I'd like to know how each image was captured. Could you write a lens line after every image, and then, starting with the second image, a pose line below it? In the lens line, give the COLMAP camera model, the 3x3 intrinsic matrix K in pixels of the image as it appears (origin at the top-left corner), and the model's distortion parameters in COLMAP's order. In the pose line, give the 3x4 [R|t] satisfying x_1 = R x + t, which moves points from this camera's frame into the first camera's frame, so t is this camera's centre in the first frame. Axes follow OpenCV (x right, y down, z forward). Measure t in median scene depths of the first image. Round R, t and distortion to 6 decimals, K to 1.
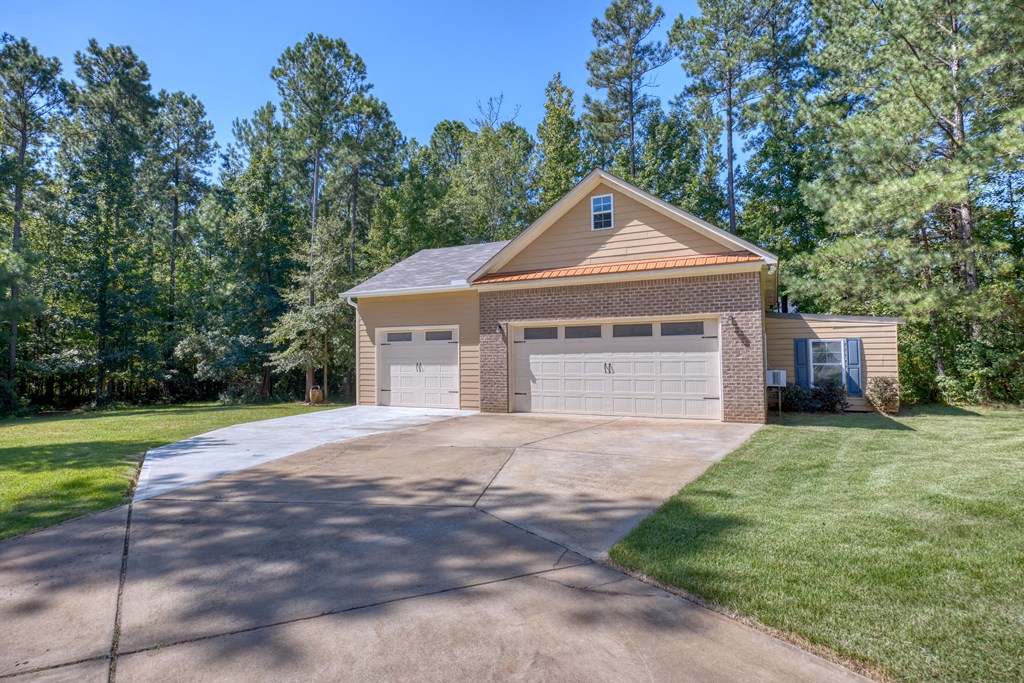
lens RADIAL K [[510.1, 0, 518.3], [0, 510.1, 334.5], [0, 0, 1]] dist [-0.015350, 0.001098]
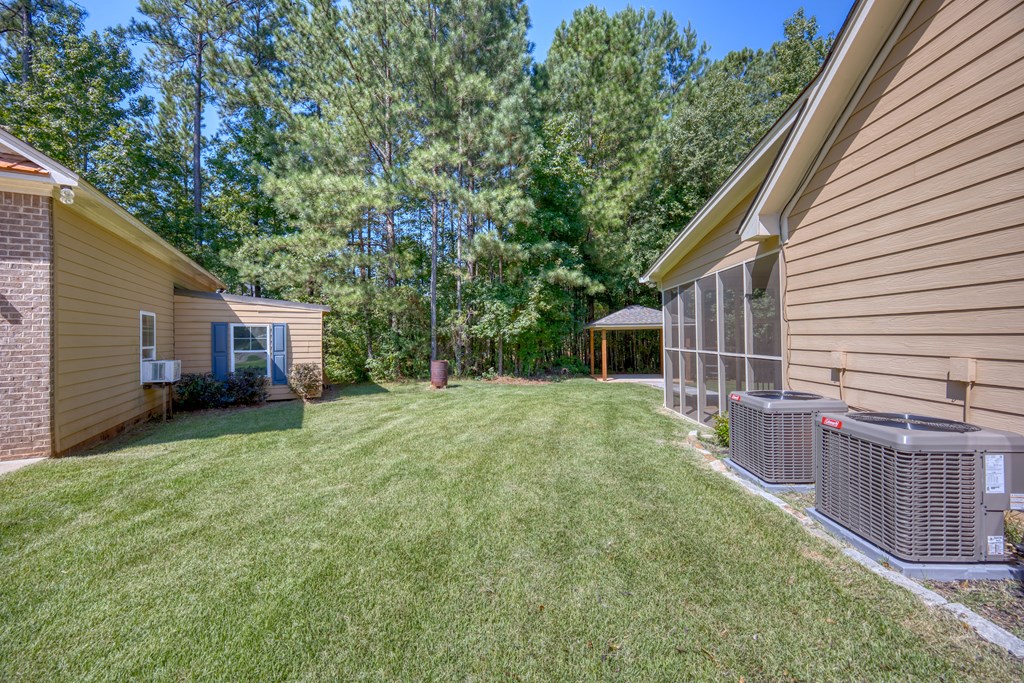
lens RADIAL K [[398.3, 0, 510.5], [0, 398.3, 341.0], [0, 0, 1]] dist [-0.007120, -0.000829]
pose [[0.570574, -0.001293, 0.821245, 0.302027], [-0.025135, 0.999503, 0.019036, 0.015120], [-0.820861, -0.031503, 0.570258, 0.222646]]
